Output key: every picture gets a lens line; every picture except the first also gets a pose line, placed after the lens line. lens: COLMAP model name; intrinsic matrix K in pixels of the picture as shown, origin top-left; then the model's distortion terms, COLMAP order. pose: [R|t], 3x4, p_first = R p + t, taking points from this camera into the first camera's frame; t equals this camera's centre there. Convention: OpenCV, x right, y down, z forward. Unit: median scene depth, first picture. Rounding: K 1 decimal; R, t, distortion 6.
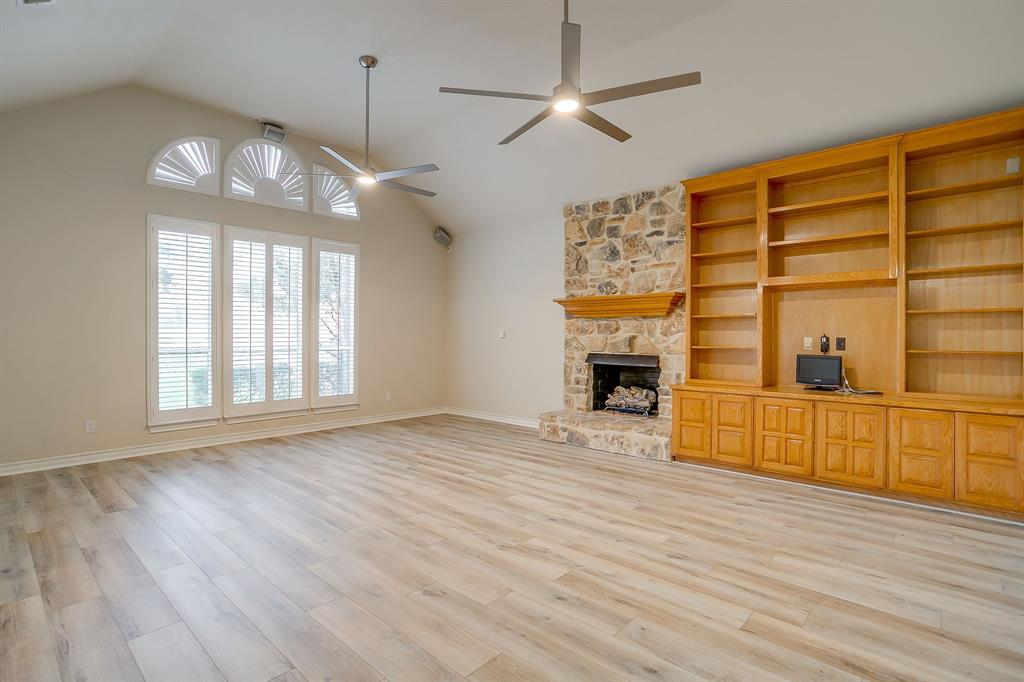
lens RADIAL K [[500.8, 0, 511.7], [0, 500.8, 335.6], [0, 0, 1]] dist [-0.061263, 0.039602]
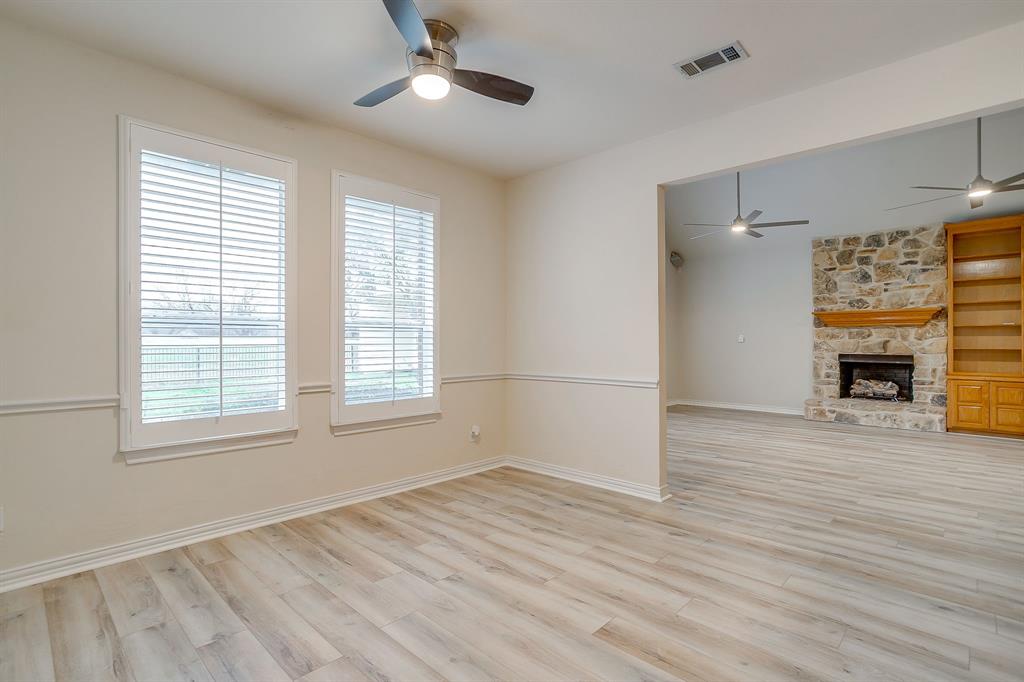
lens RADIAL K [[496.3, 0, 507.5], [0, 496.3, 341.6], [0, 0, 1]] dist [-0.064064, 0.038448]
pose [[0.999570, -0.004032, -0.029056, -0.722547], [0.003986, 0.999991, -0.001631, 0.002207], [0.029062, 0.001514, 0.999576, -0.307753]]
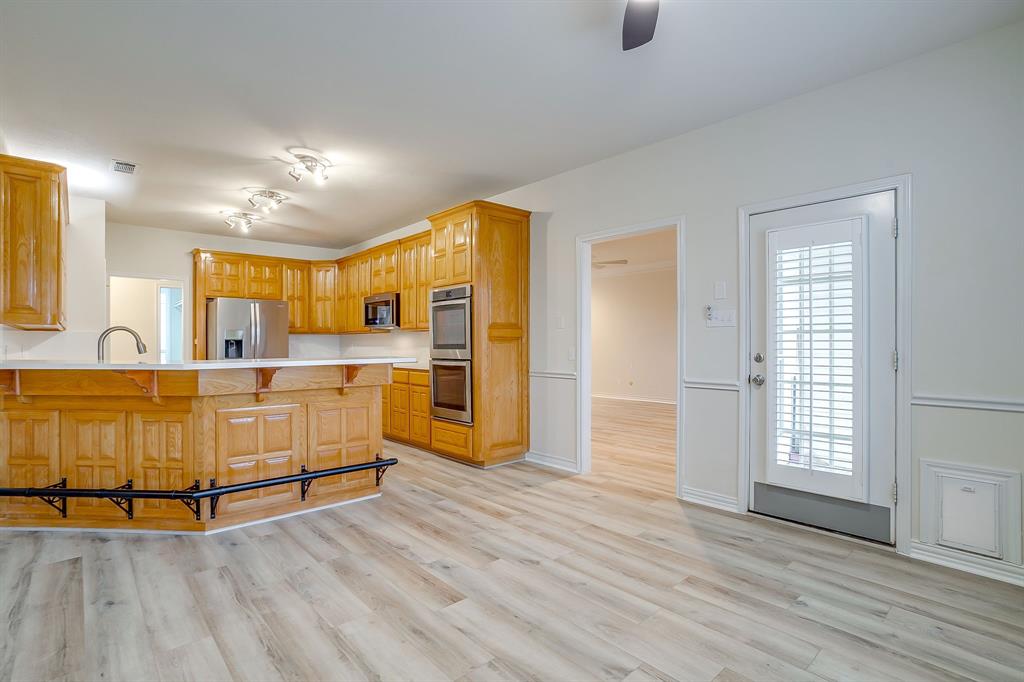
lens RADIAL K [[496.3, 0, 507.5], [0, 496.3, 341.6], [0, 0, 1]] dist [-0.064064, 0.038448]
pose [[-0.995327, -0.001194, 0.096551, -0.744372], [-0.001339, 0.999998, -0.001436, 0.003774], [-0.096549, -0.001558, -0.995327, 0.462680]]
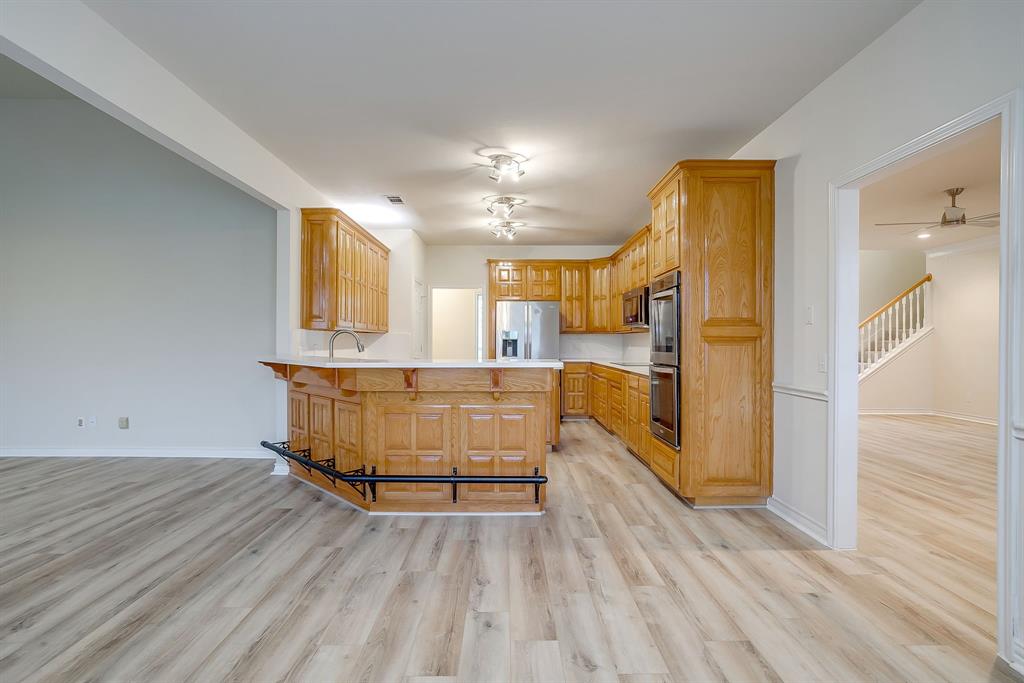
lens RADIAL K [[496.3, 0, 507.5], [0, 496.3, 342.1], [0, 0, 1]] dist [-0.064064, 0.038448]
pose [[-0.679055, -0.005534, 0.734066, -0.925942], [-0.003475, 0.999985, 0.004324, -0.000572], [-0.734079, 0.000385, -0.679064, 0.245610]]
